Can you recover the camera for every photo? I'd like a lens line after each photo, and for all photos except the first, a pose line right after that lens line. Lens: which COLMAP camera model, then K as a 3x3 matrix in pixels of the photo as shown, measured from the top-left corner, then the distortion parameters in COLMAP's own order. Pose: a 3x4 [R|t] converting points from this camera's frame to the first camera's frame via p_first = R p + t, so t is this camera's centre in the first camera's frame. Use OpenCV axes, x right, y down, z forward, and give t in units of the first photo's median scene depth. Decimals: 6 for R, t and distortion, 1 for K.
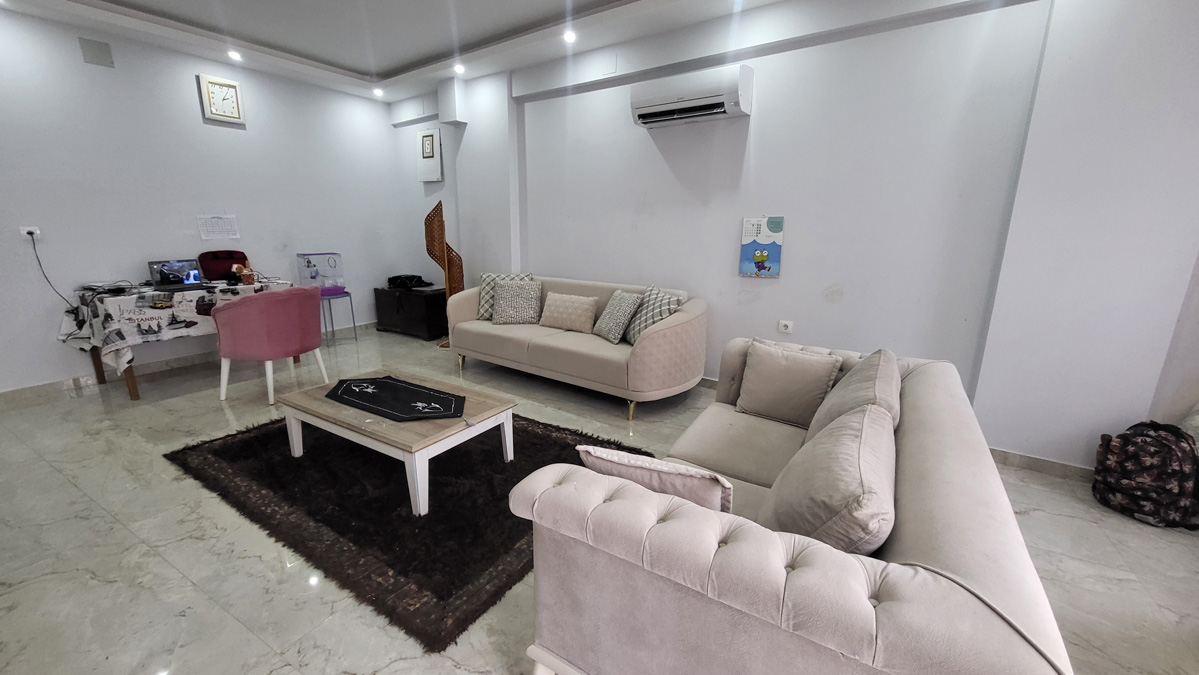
lens RADIAL K [[477.0, 0, 605.5], [0, 477.0, 338.2], [0, 0, 1]] dist [0.000949, -0.000746]
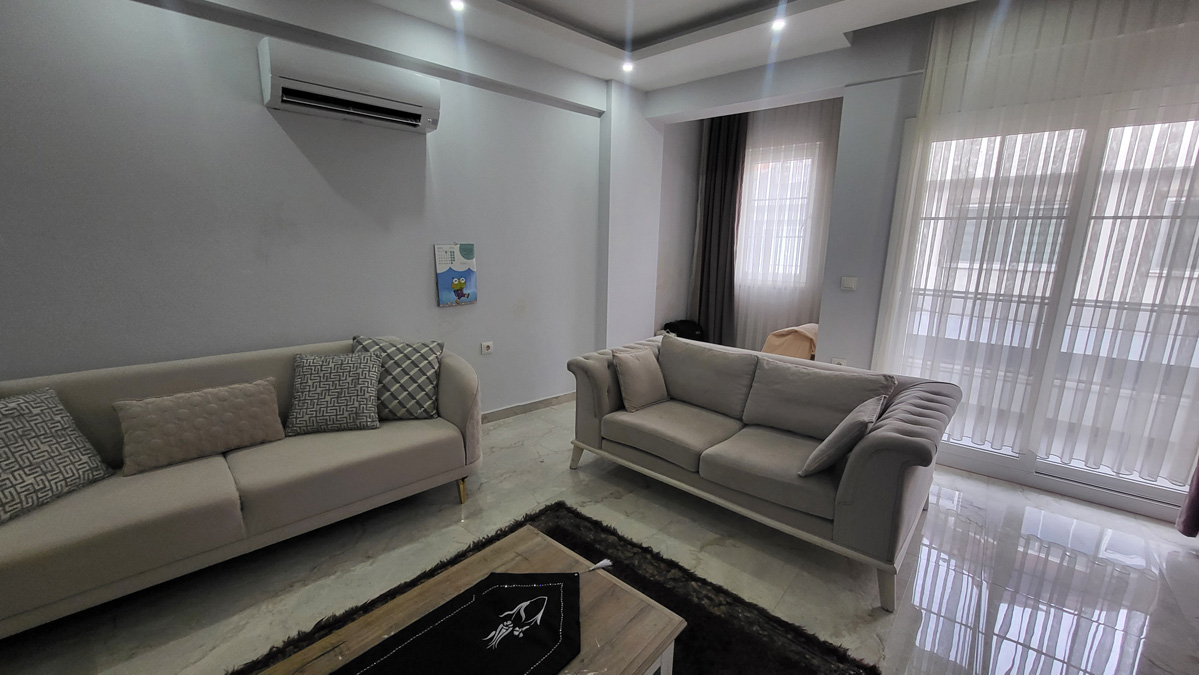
lens RADIAL K [[477.0, 0, 598.5], [0, 477.0, 335.3], [0, 0, 1]] dist [0.000949, -0.000746]
pose [[0.173934, -0.197151, 0.964820, -0.599823], [0.212852, 0.964121, 0.158636, -0.168206], [-0.961478, 0.177772, 0.209658, 0.554475]]
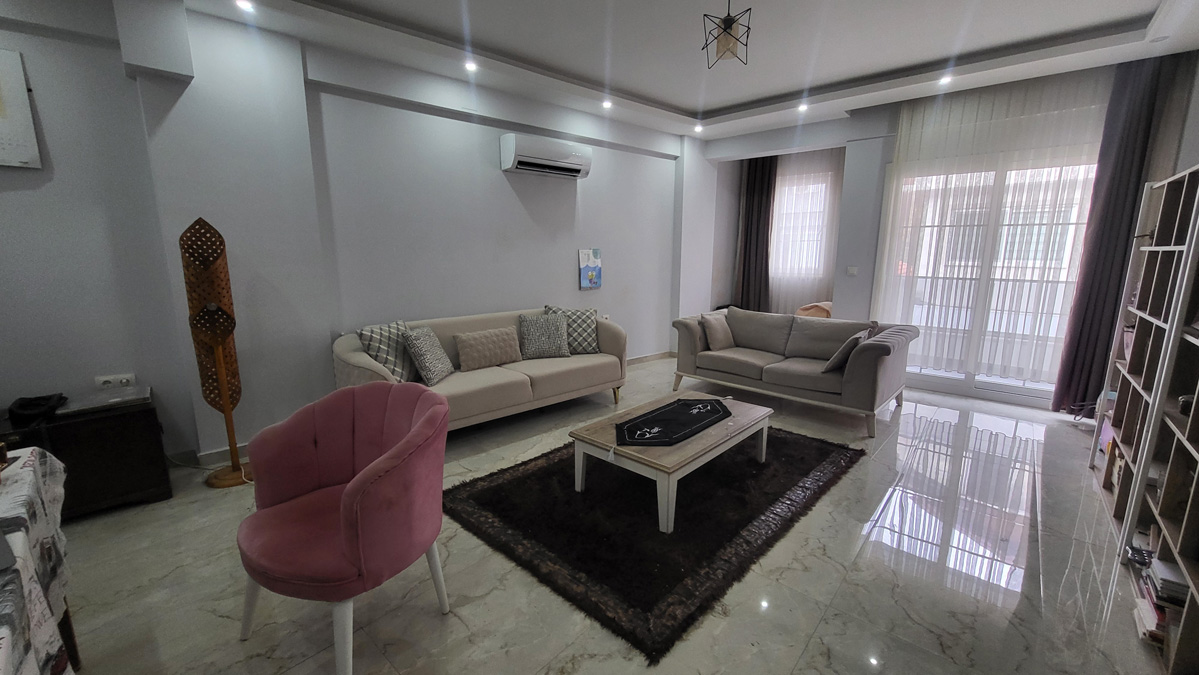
lens RADIAL K [[477.0, 0, 597.3], [0, 477.0, 336.5], [0, 0, 1]] dist [0.000949, -0.000746]
pose [[0.200801, -0.183848, 0.962226, -1.157296], [0.229288, 0.963769, 0.136294, -0.191803], [-0.952421, 0.193259, 0.235680, 0.688600]]
